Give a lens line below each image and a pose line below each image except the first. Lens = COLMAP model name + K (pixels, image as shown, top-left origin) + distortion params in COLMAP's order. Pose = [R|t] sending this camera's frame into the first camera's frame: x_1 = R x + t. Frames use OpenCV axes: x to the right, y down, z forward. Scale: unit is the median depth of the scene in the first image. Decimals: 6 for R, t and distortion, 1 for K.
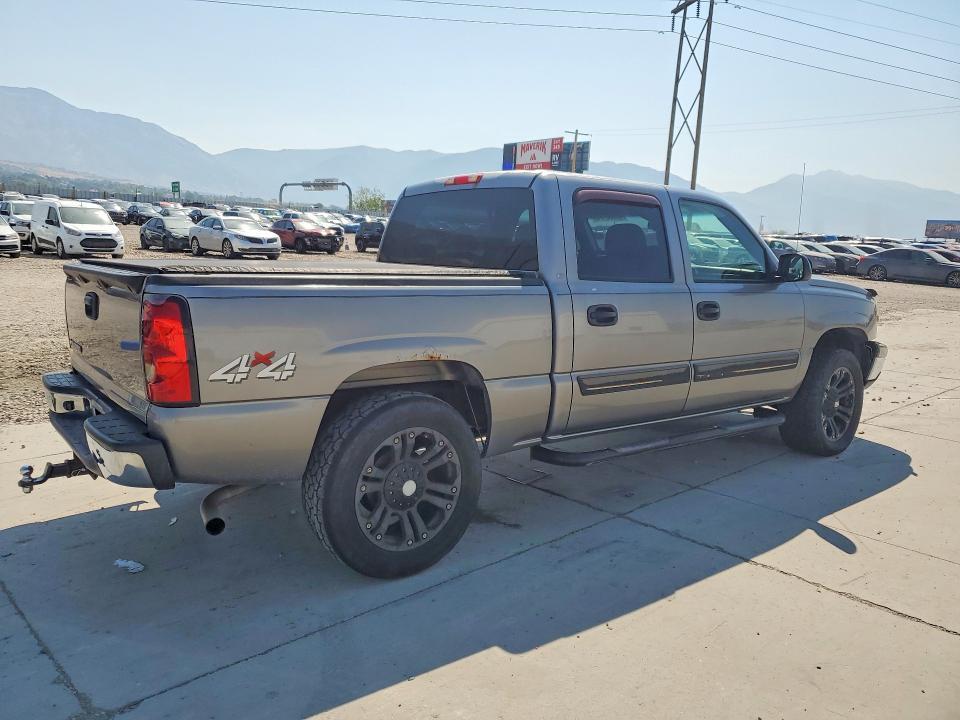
lens RADIAL K [[757.3, 0, 471.5], [0, 757.3, 361.7], [0, 0, 1]] dist [0.016689, 0.003737]
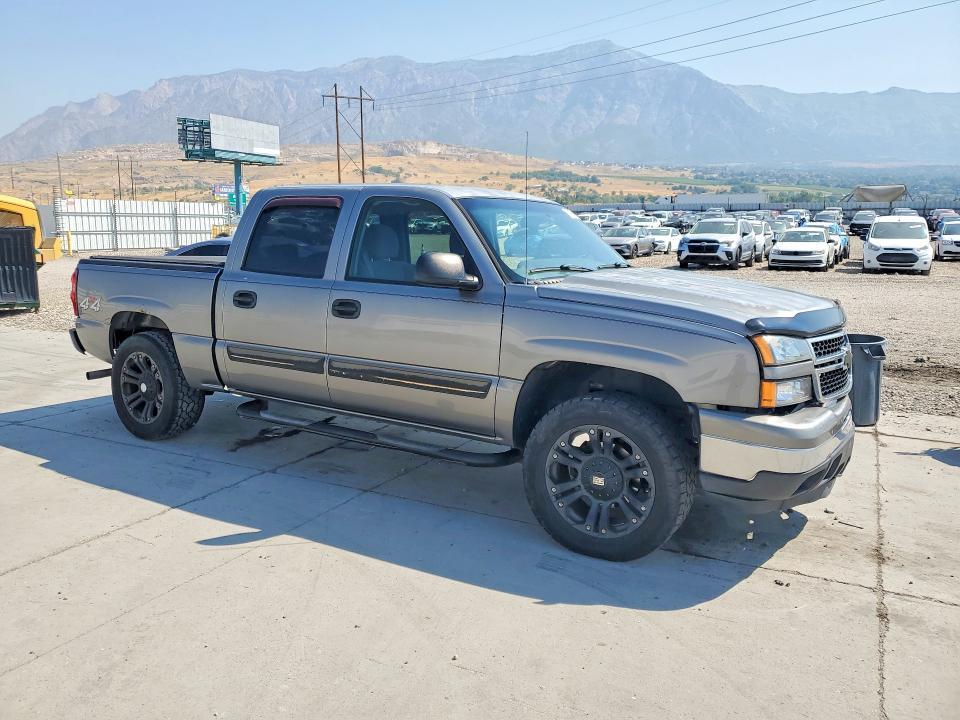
lens RADIAL K [[757.3, 0, 471.5], [0, 757.3, 361.7], [0, 0, 1]] dist [0.016689, 0.003737]
pose [[0.317830, 0.123022, -0.940133, 1.379768], [-0.147104, 0.985938, 0.079285, -0.106047], [0.936667, 0.113098, 0.331457, 0.883896]]
